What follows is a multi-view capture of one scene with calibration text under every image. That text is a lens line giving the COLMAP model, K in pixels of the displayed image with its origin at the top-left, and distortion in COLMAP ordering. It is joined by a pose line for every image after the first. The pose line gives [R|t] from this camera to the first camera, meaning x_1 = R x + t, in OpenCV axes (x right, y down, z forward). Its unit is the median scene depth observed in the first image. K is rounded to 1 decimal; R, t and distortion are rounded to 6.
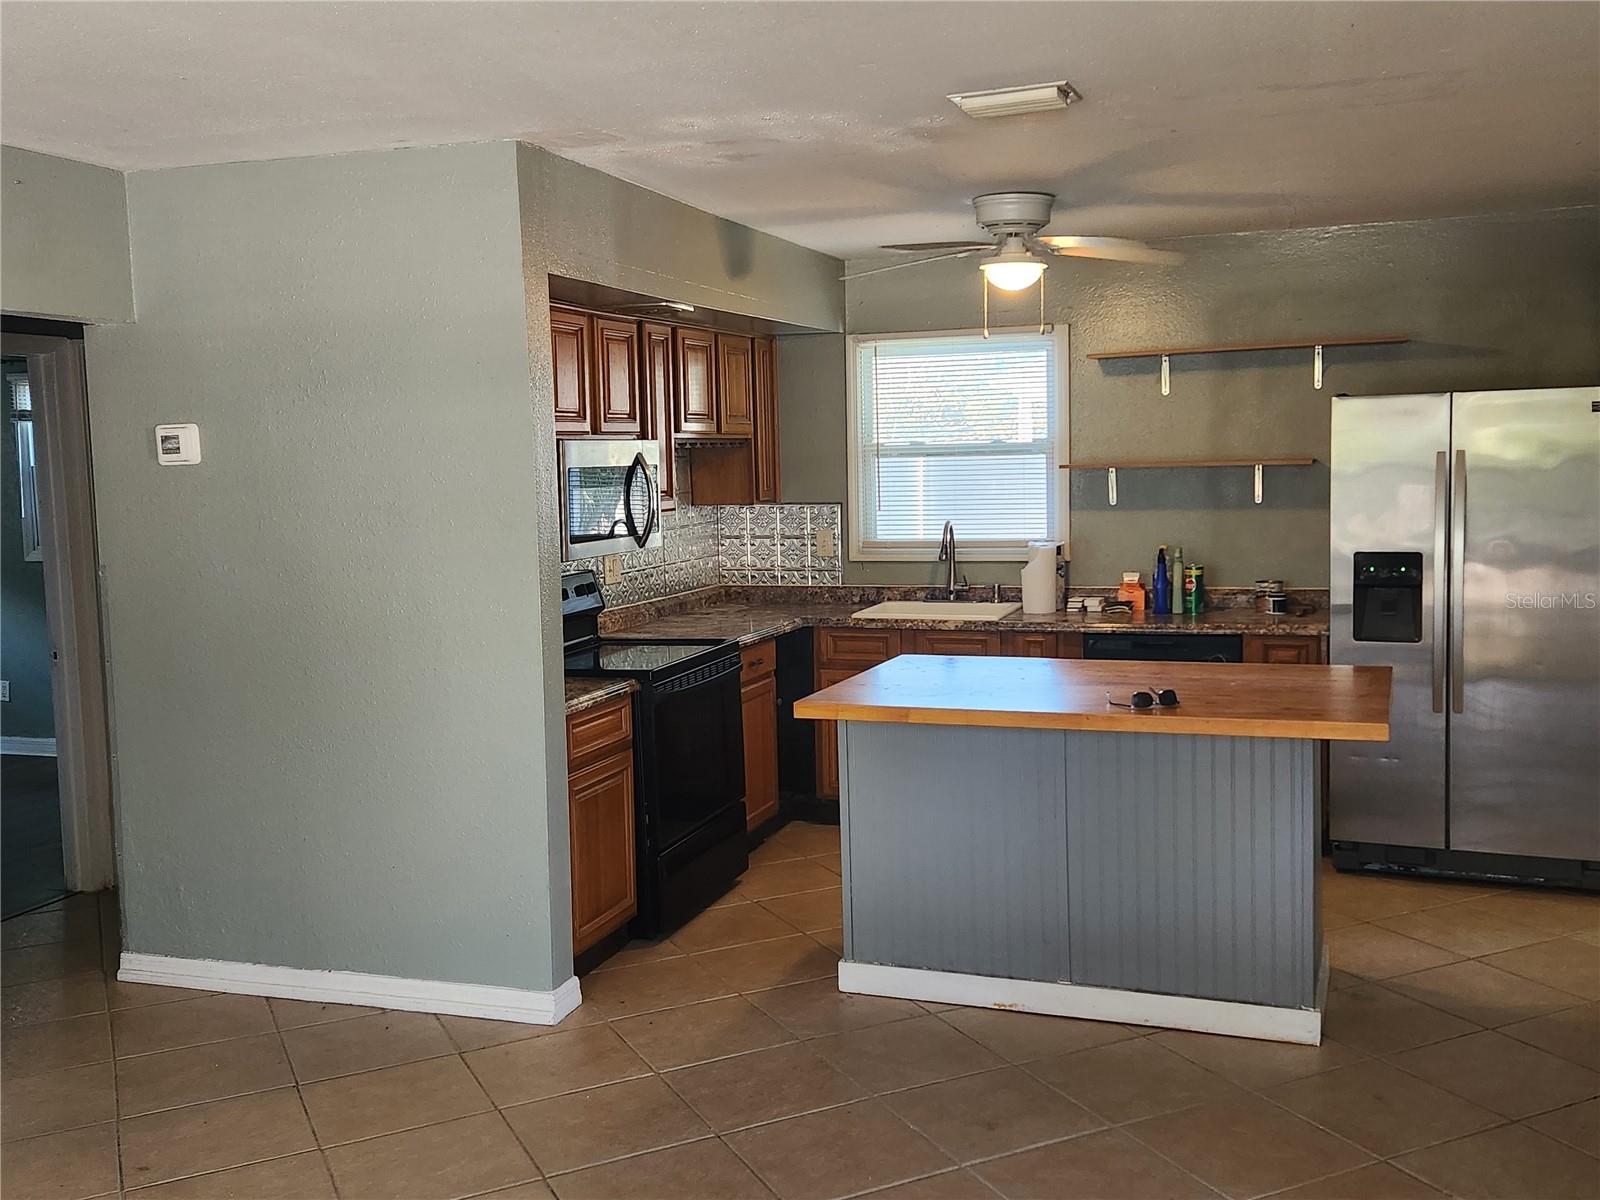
lens RADIAL K [[1492.4, 0, 805.0], [0, 1492.4, 583.9], [0, 0, 1]] dist [0.112850, -0.240675]
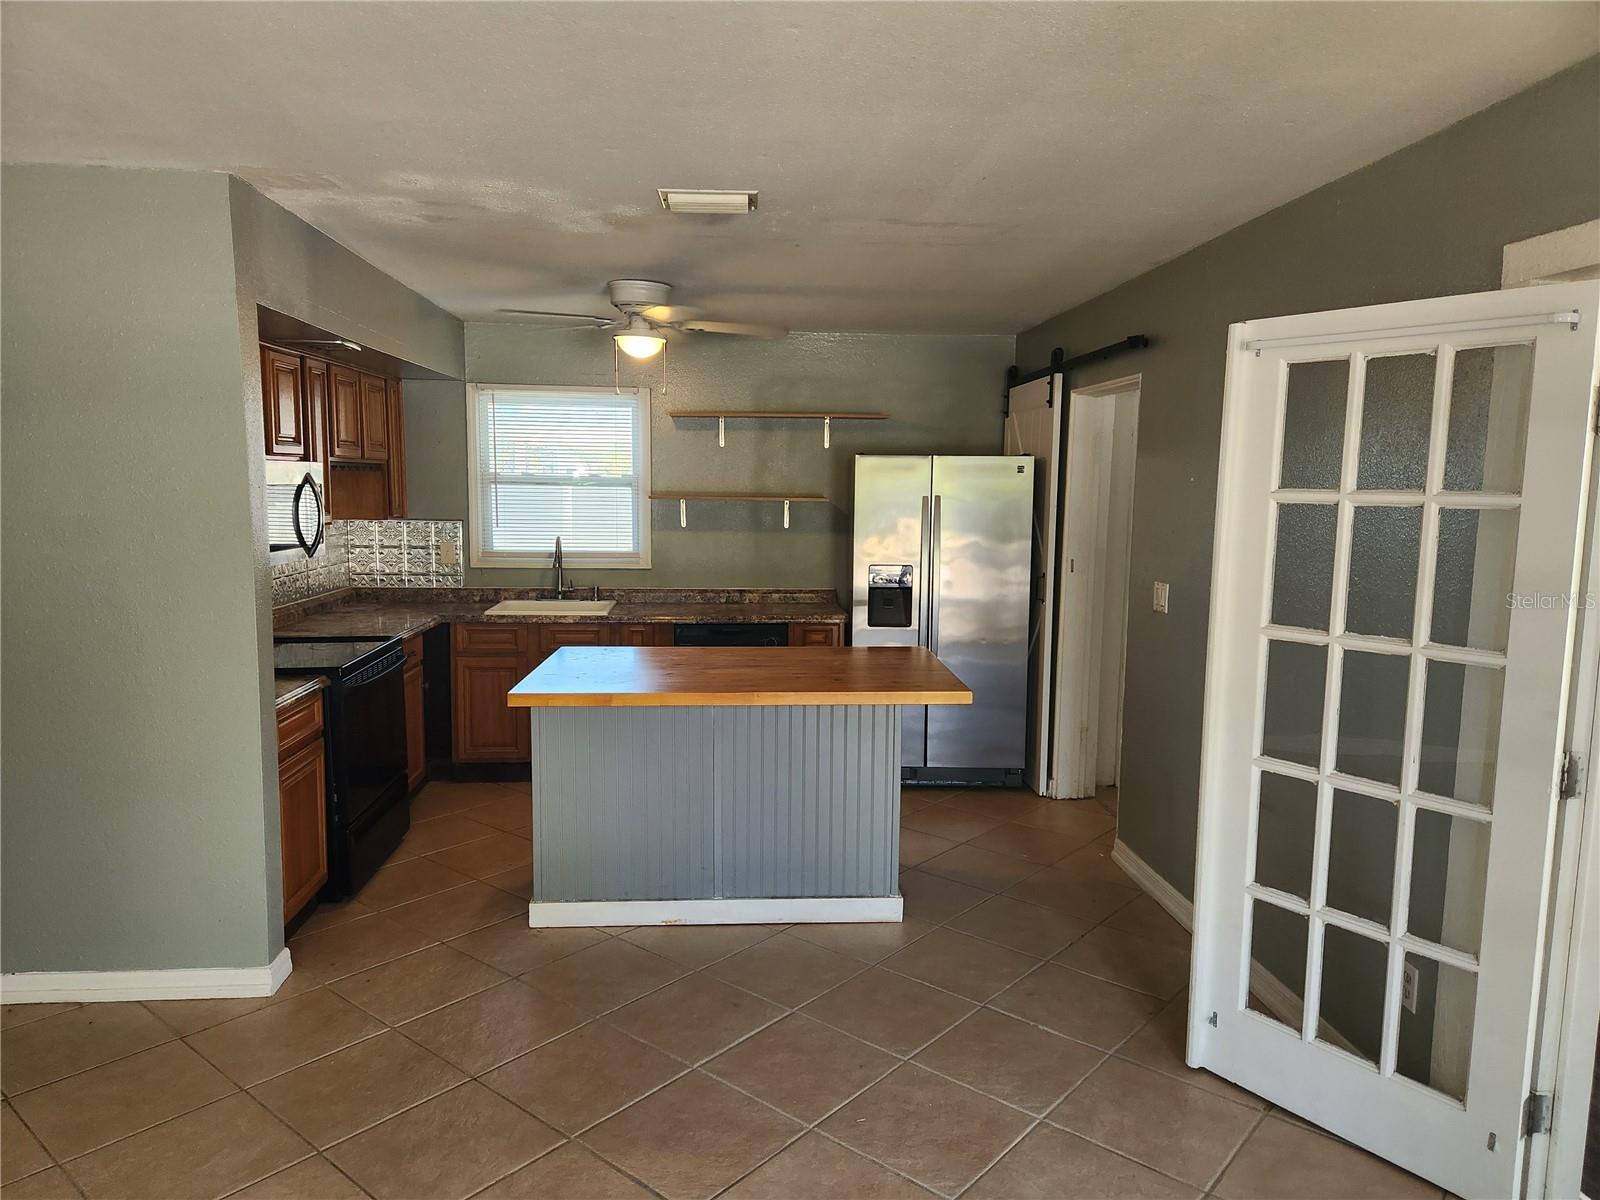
lens RADIAL K [[1059.3, 0, 798.4], [0, 1059.3, 604.8], [0, 0, 1]] dist [0.052087, -0.060084]
pose [[0.911250, -0.011538, 0.411692, -0.097288], [0.001174, 0.999676, 0.025418, -0.007555], [-0.411852, -0.022679, 0.910968, 0.101419]]
